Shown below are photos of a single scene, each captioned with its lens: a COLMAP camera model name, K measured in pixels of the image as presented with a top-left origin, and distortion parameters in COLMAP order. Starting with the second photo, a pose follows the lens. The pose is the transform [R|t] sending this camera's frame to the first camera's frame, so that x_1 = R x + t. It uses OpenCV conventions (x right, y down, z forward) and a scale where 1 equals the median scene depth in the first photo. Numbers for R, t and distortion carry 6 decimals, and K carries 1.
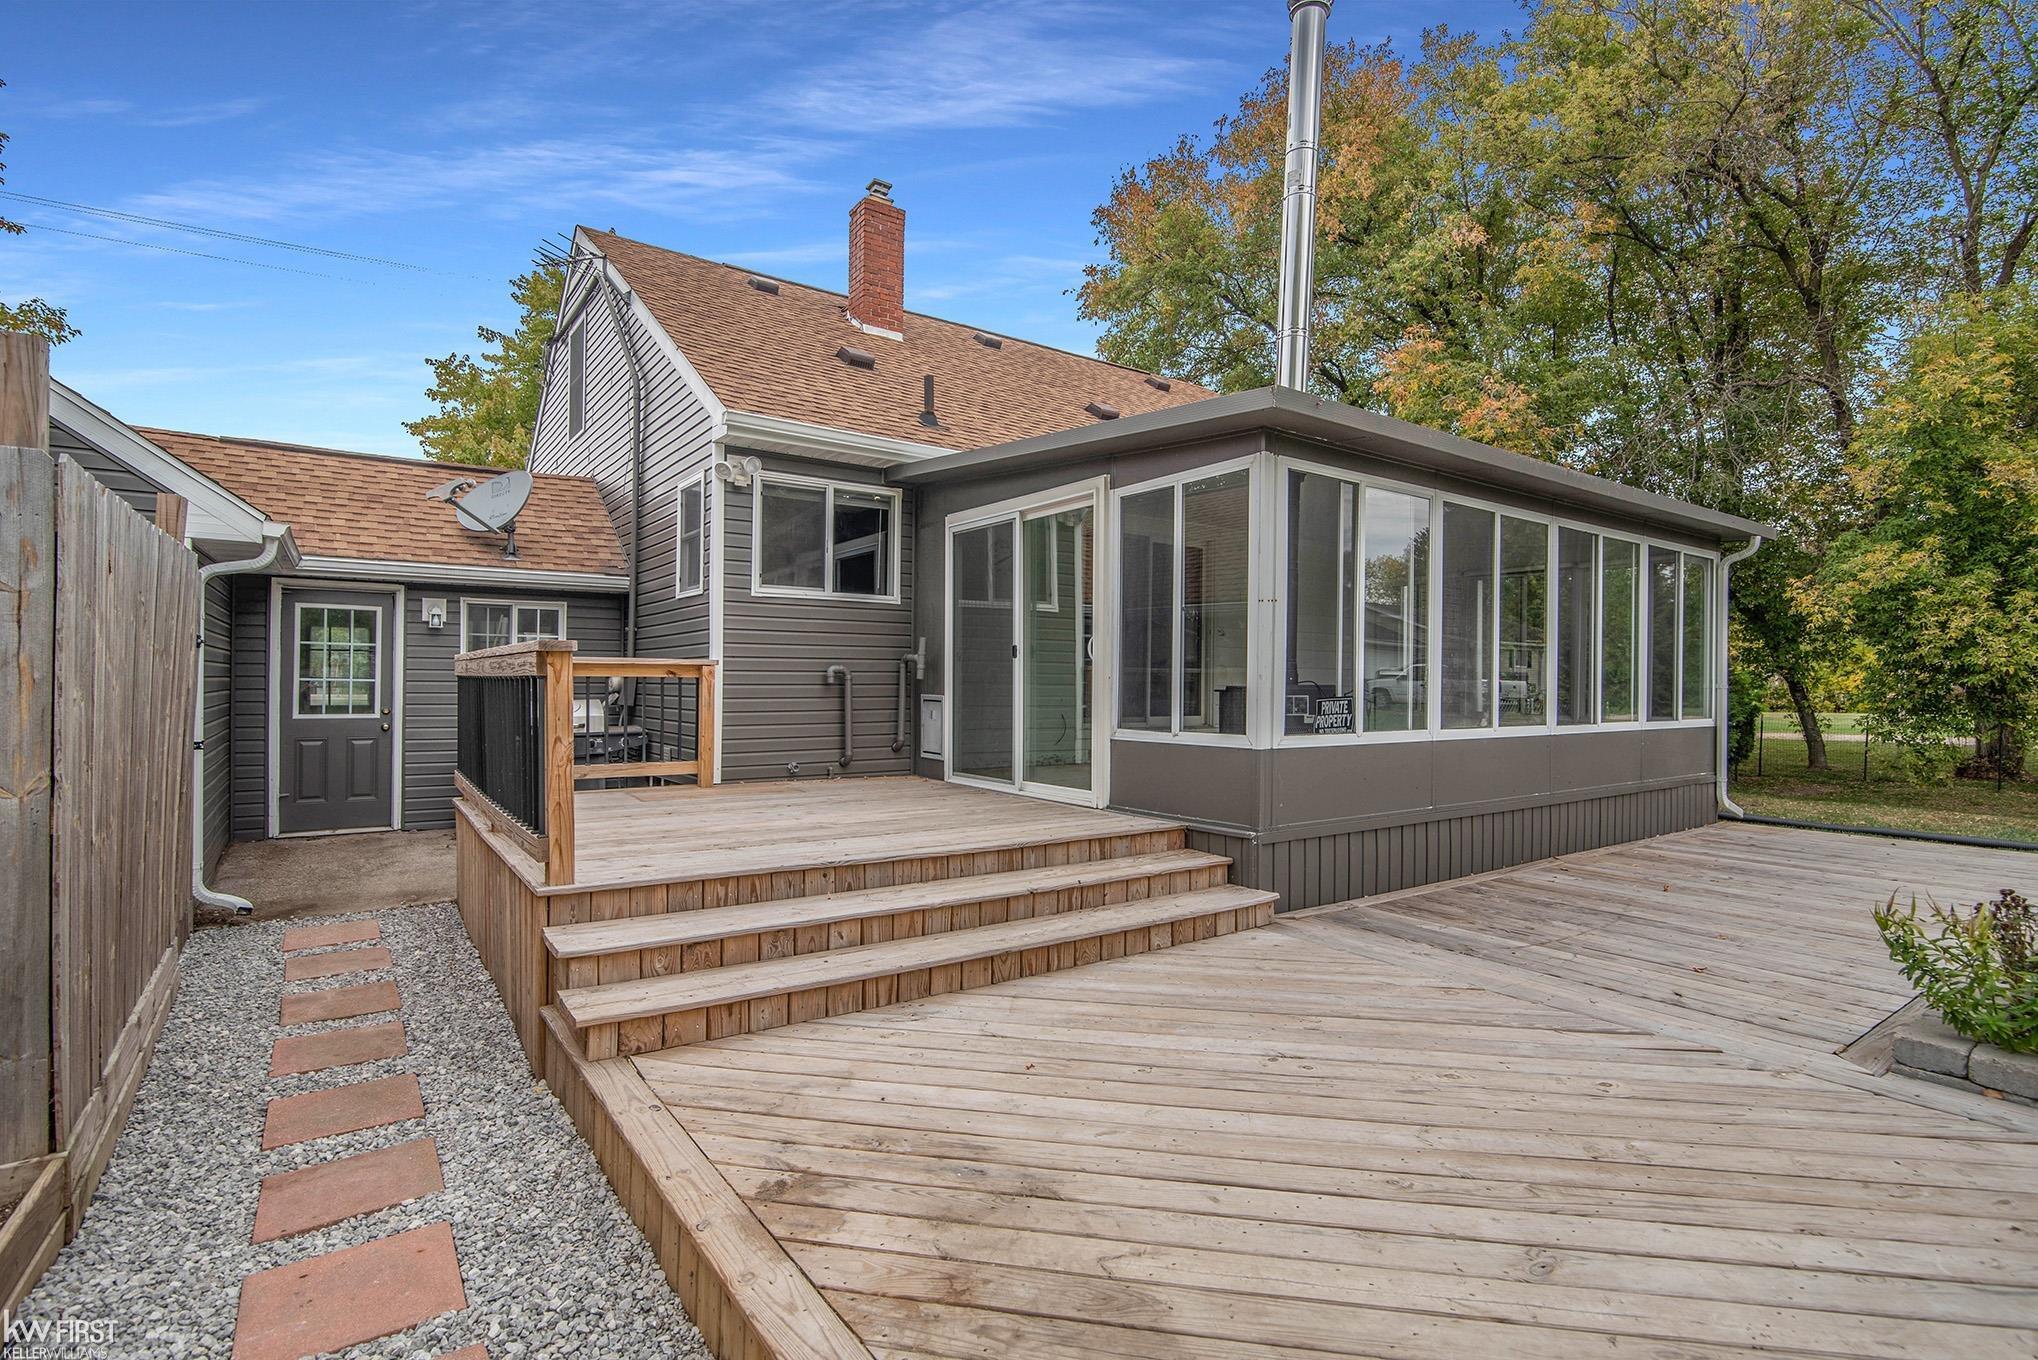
lens RADIAL K [[990.1, 0, 1019.0], [0, 990.1, 680.0], [0, 0, 1]] dist [-0.041848, 0.000712]
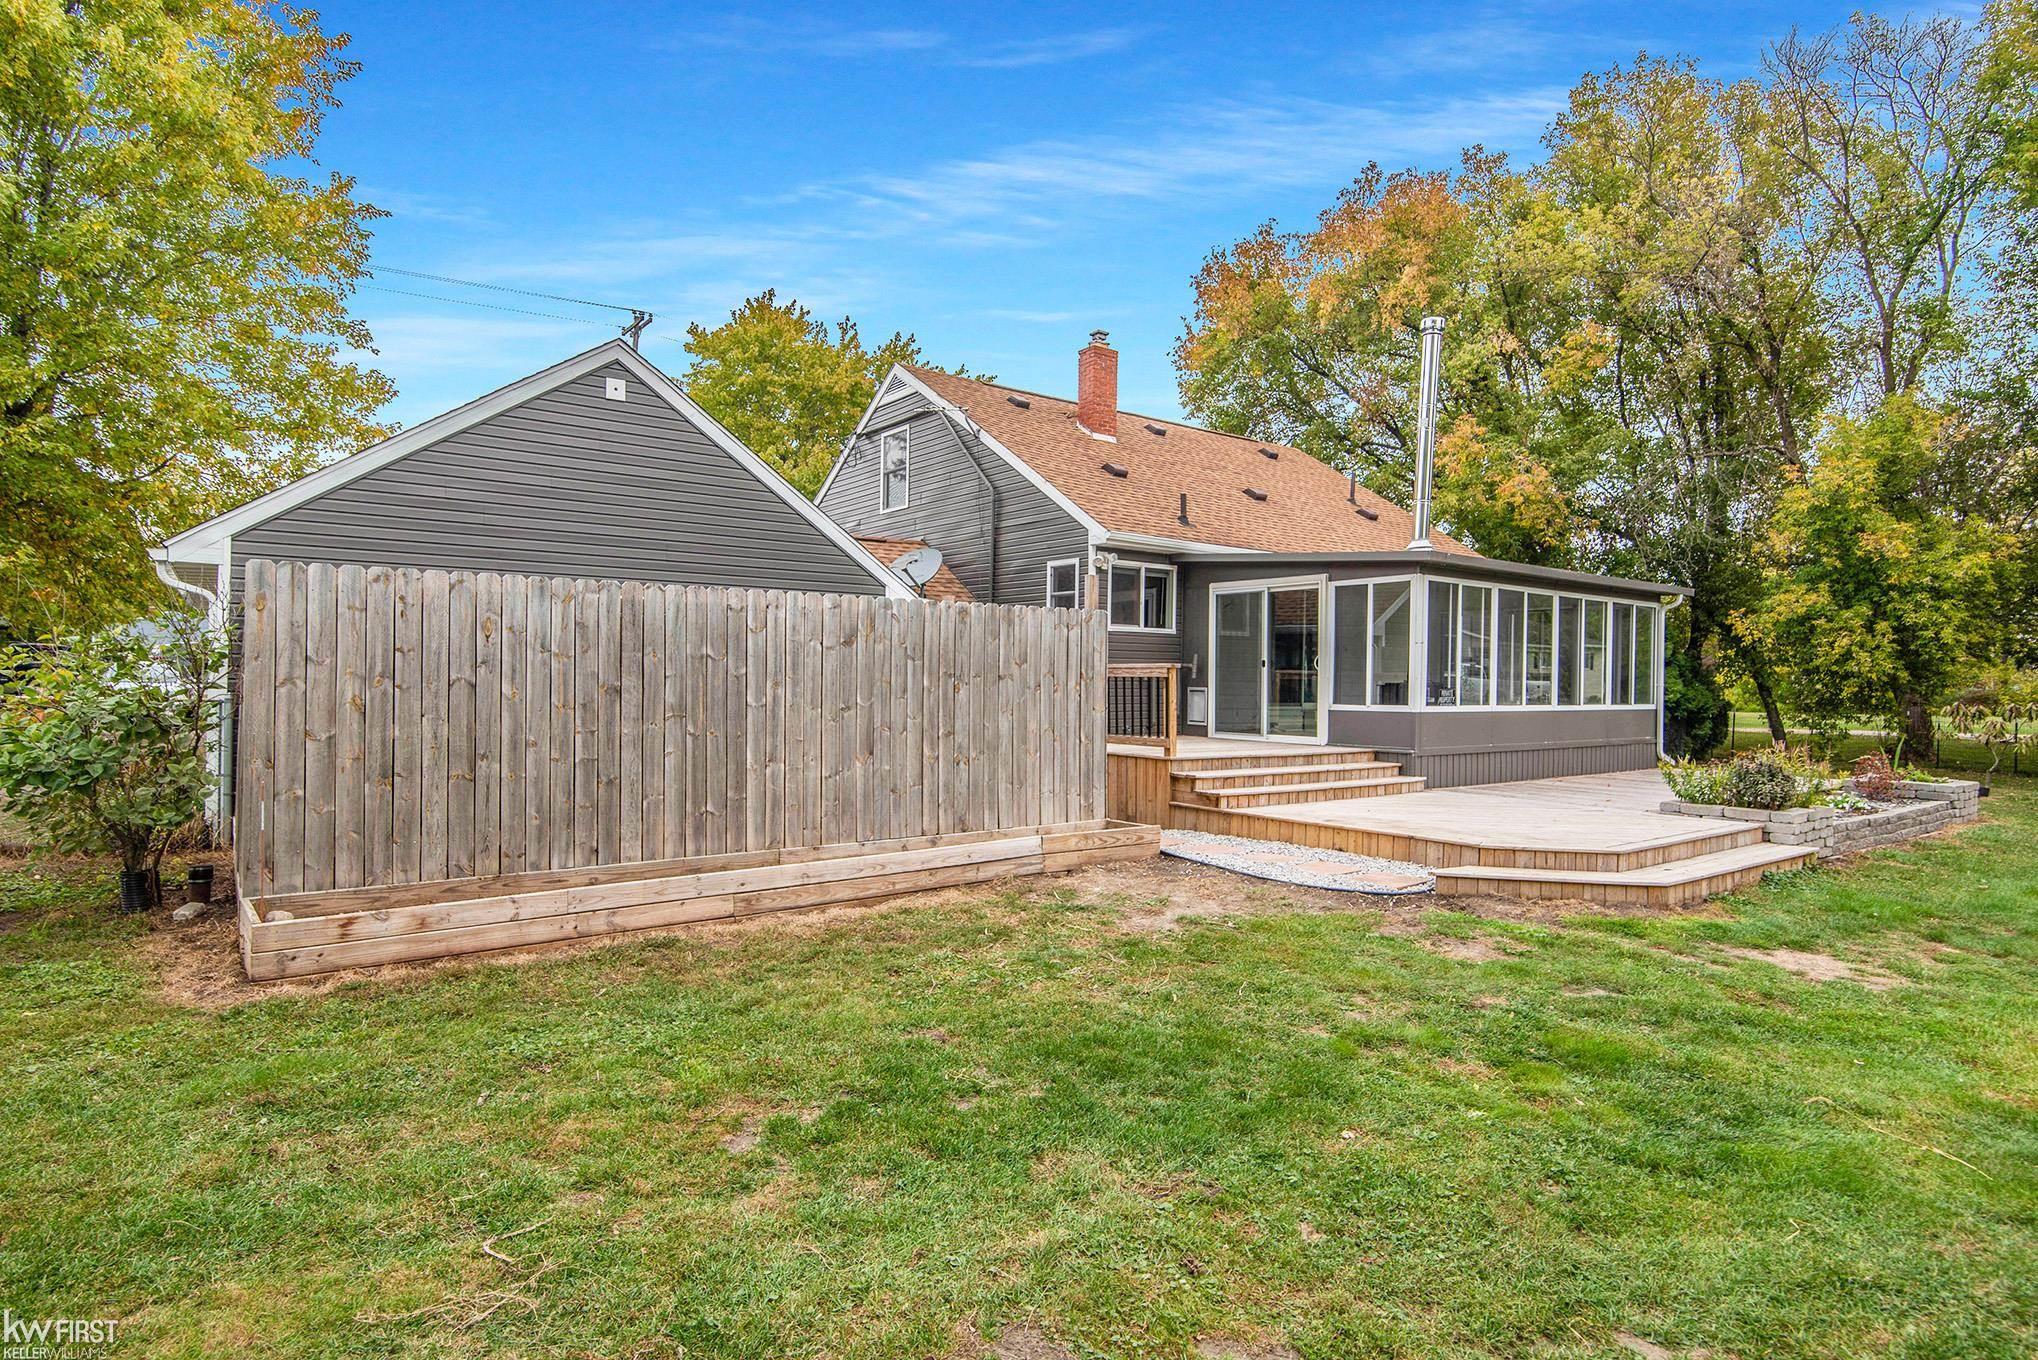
lens RADIAL K [[1047.9, 0, 1019.0], [0, 1047.9, 680.0], [0, 0, 1]] dist [-0.049580, -0.000737]
pose [[0.999983, 0.005772, 0.000923, -0.371914], [-0.005775, 0.999979, 0.002974, -0.001021], [-0.000906, -0.002979, 0.999995, -0.757205]]
